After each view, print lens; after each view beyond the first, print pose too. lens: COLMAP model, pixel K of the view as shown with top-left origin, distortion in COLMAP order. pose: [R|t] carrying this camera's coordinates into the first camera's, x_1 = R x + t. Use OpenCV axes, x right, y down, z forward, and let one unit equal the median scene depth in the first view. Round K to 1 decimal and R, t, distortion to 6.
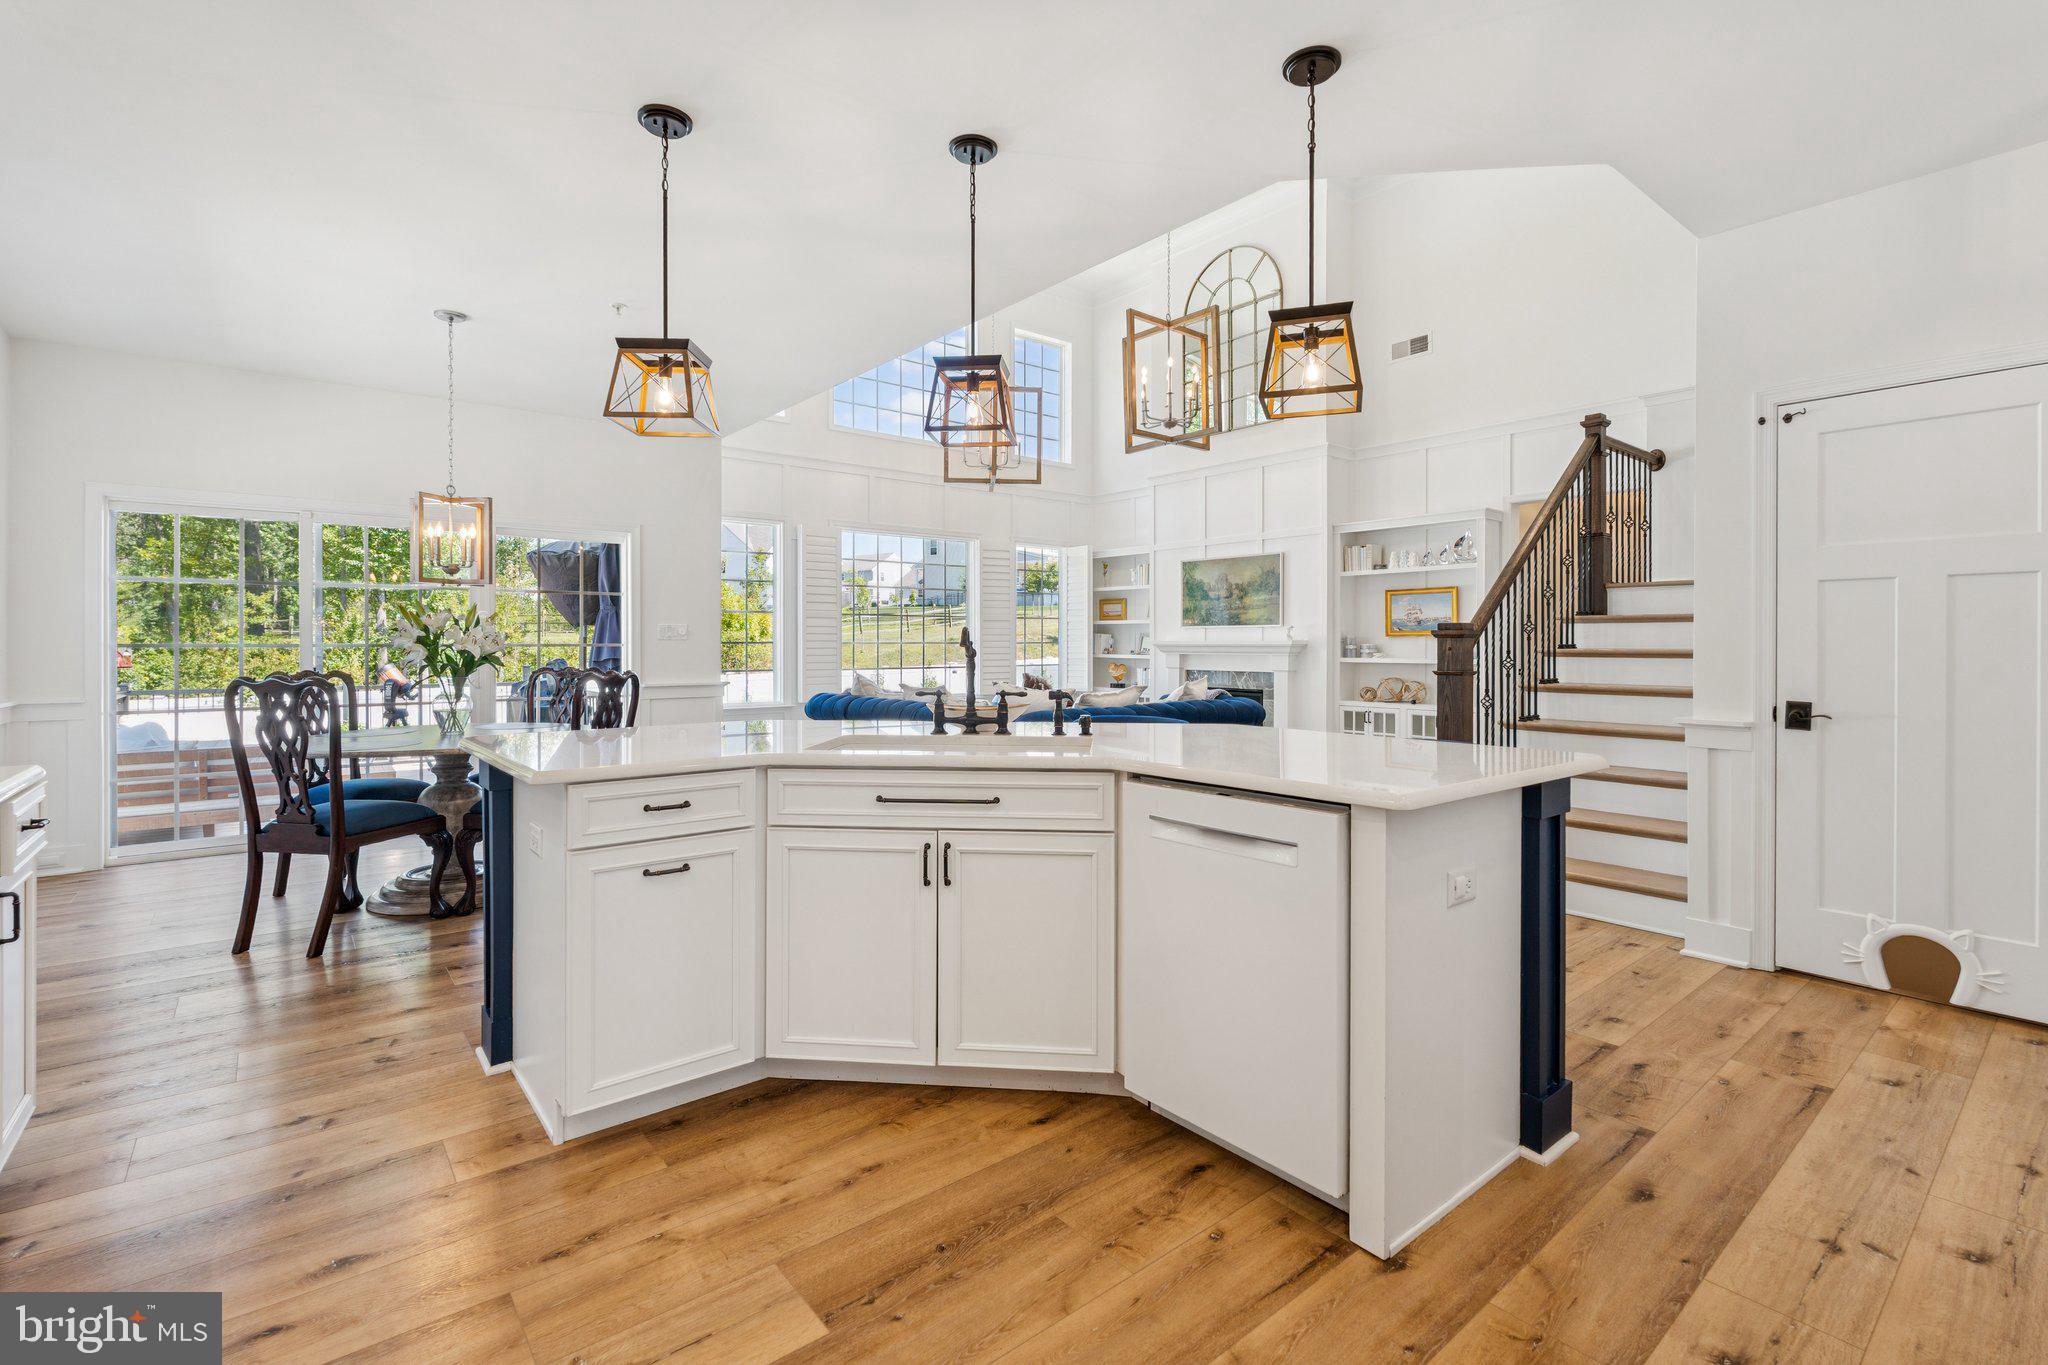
lens RADIAL K [[909.2, 0, 1026.1], [0, 909.2, 664.0], [0, 0, 1]] dist [-0.001787, 0.001167]
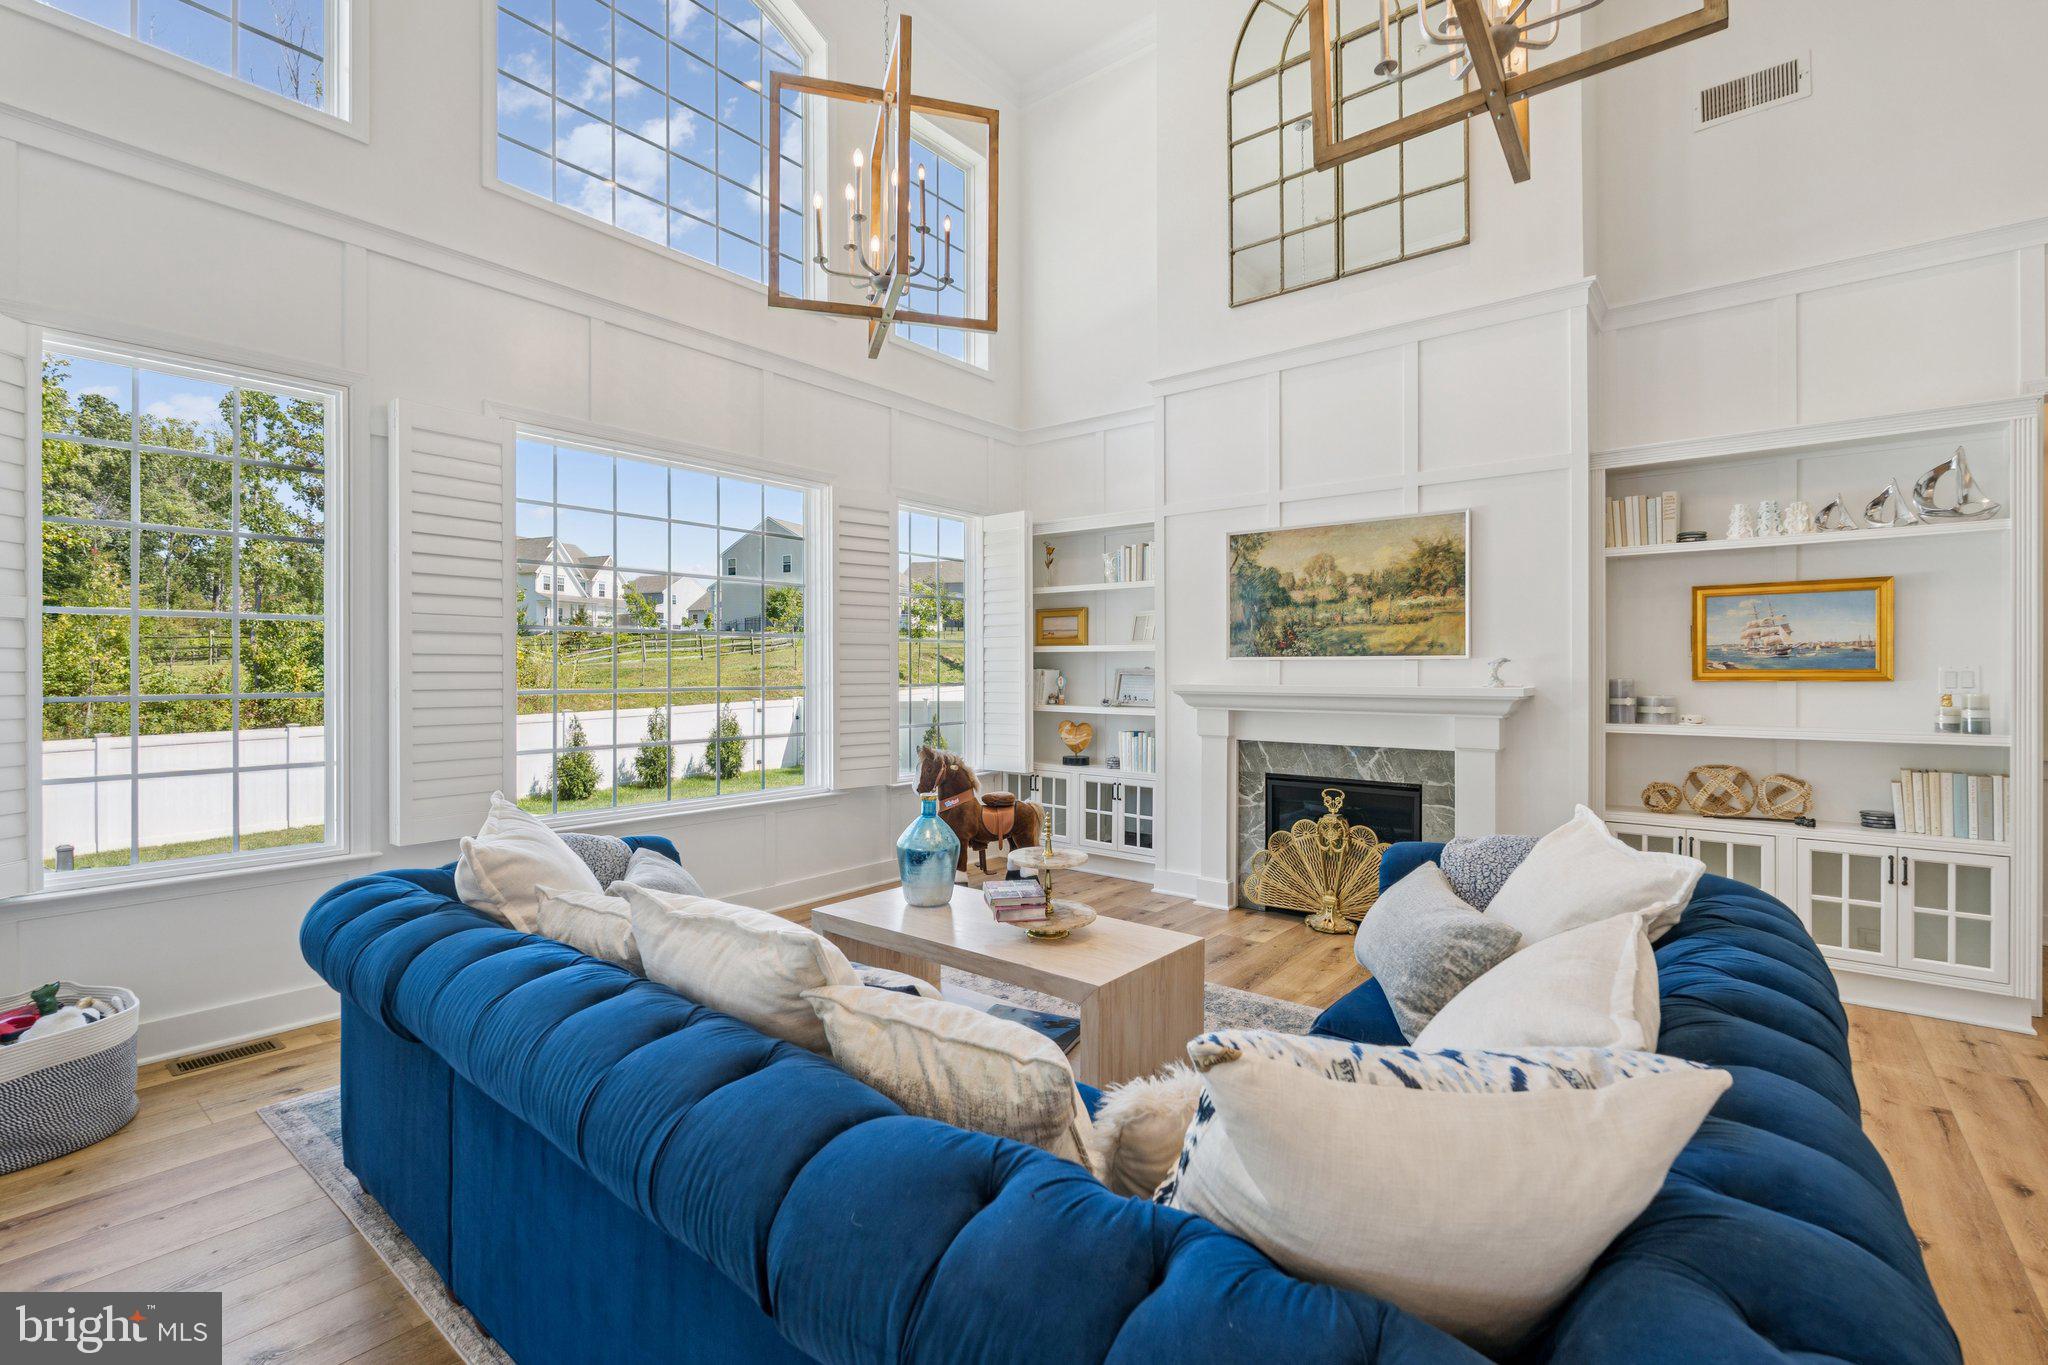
lens RADIAL K [[909.2, 0, 1004.6], [0, 909.2, 679.1], [0, 0, 1]] dist [-0.001787, 0.001167]
pose [[0.982013, -0.000885, 0.188810, -0.057143], [0.003573, 0.999897, -0.013895, -0.022576], [-0.188778, 0.014320, 0.981915, 0.524572]]
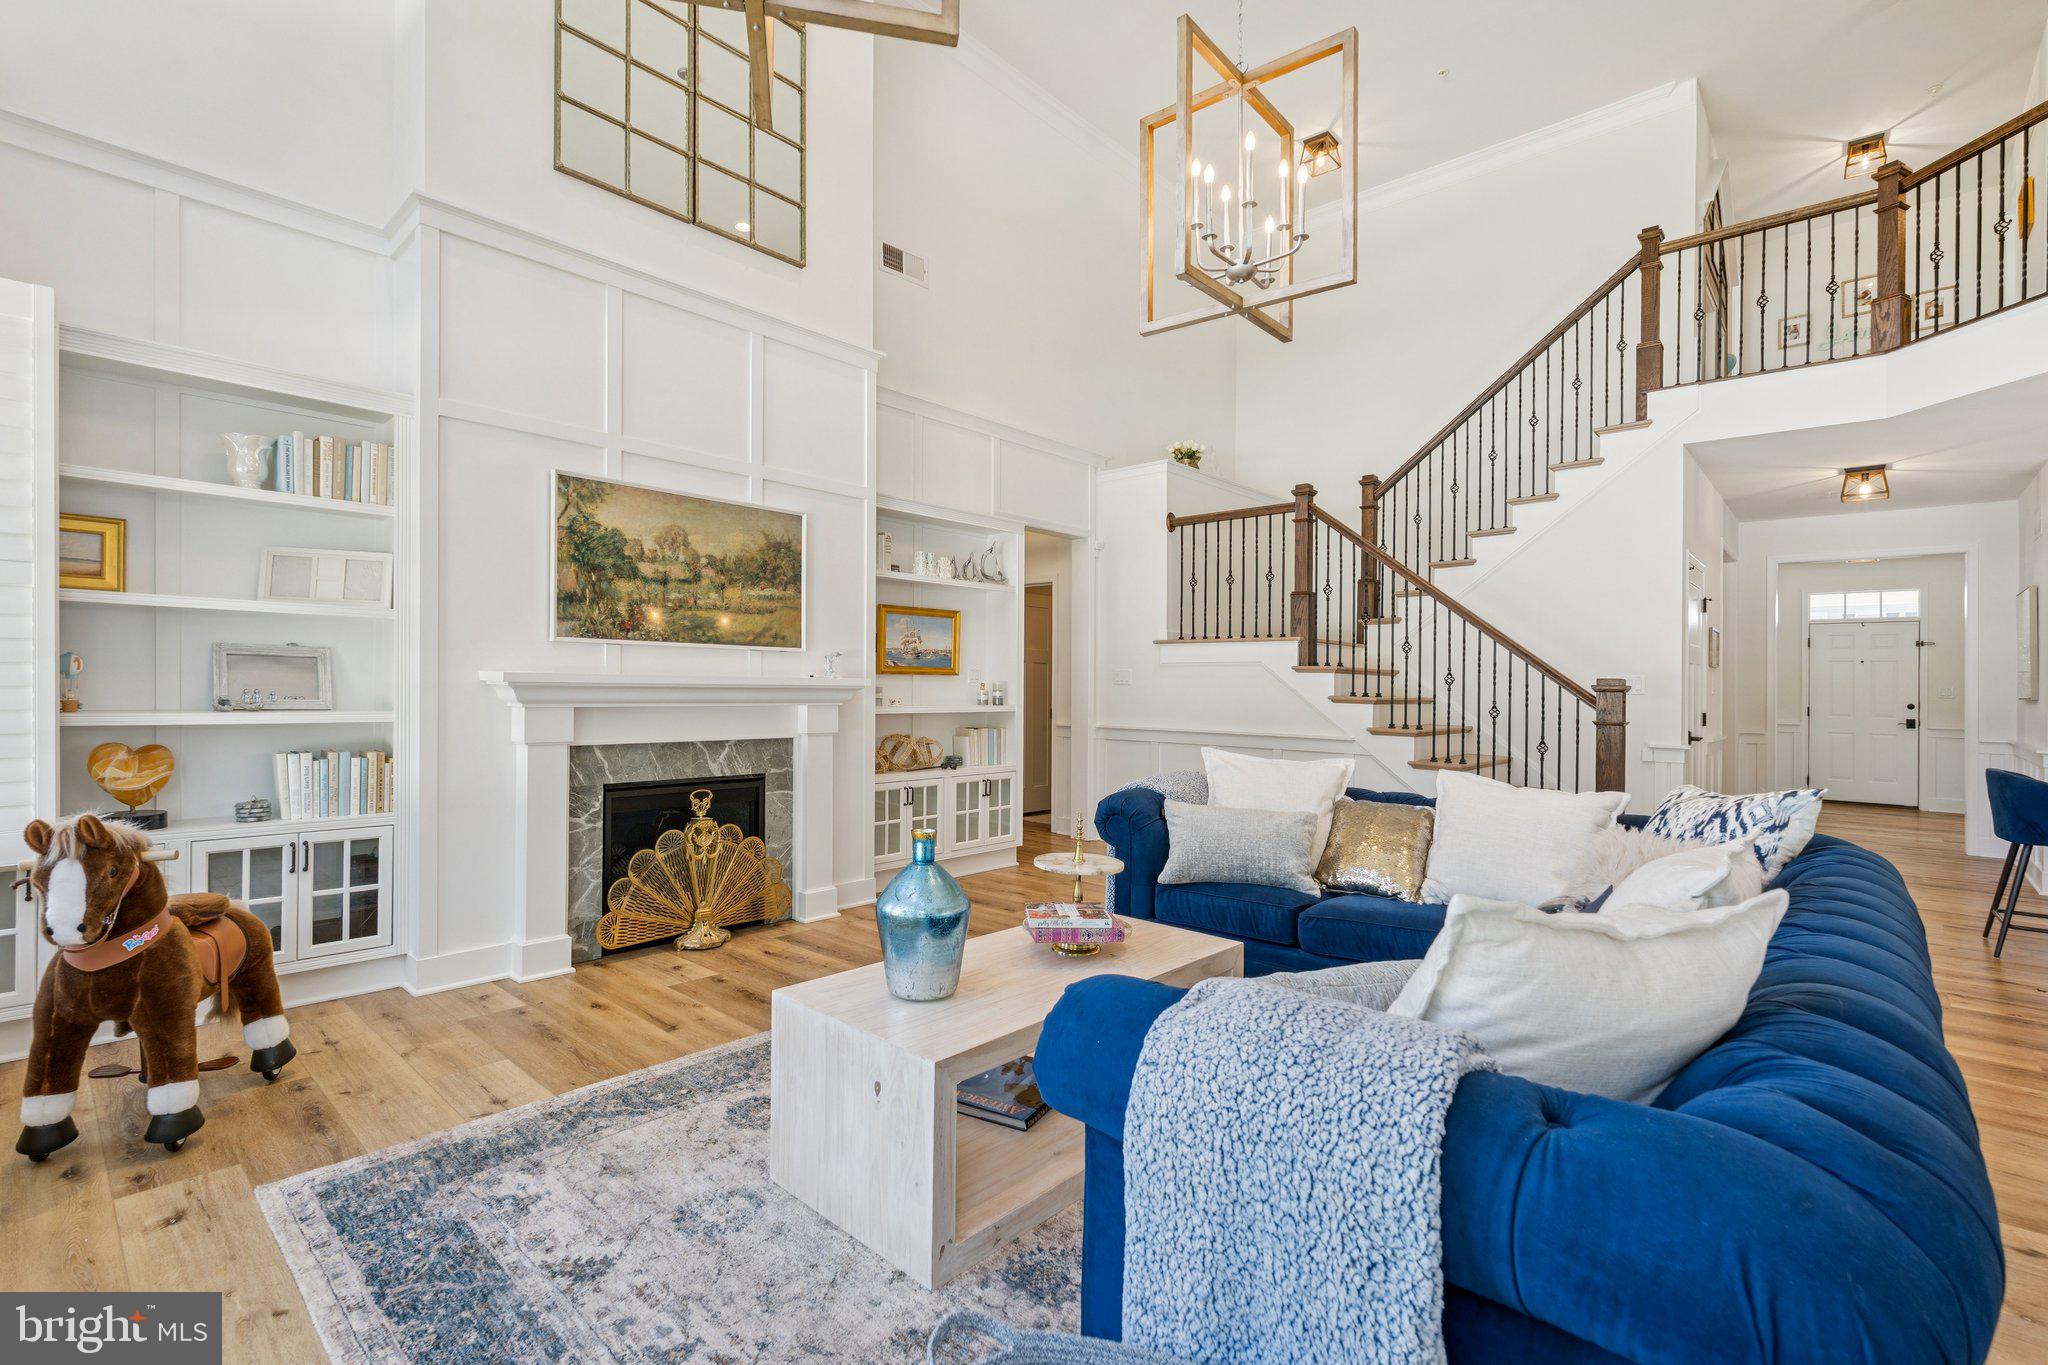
lens RADIAL K [[909.2, 0, 1023.4], [0, 909.2, 687.1], [0, 0, 1]] dist [-0.001787, 0.001167]
pose [[-0.127443, -0.004399, 0.991836, -0.251897], [0.009393, 0.999940, 0.005642, -0.020580], [-0.991801, 0.010036, -0.127394, 0.876955]]
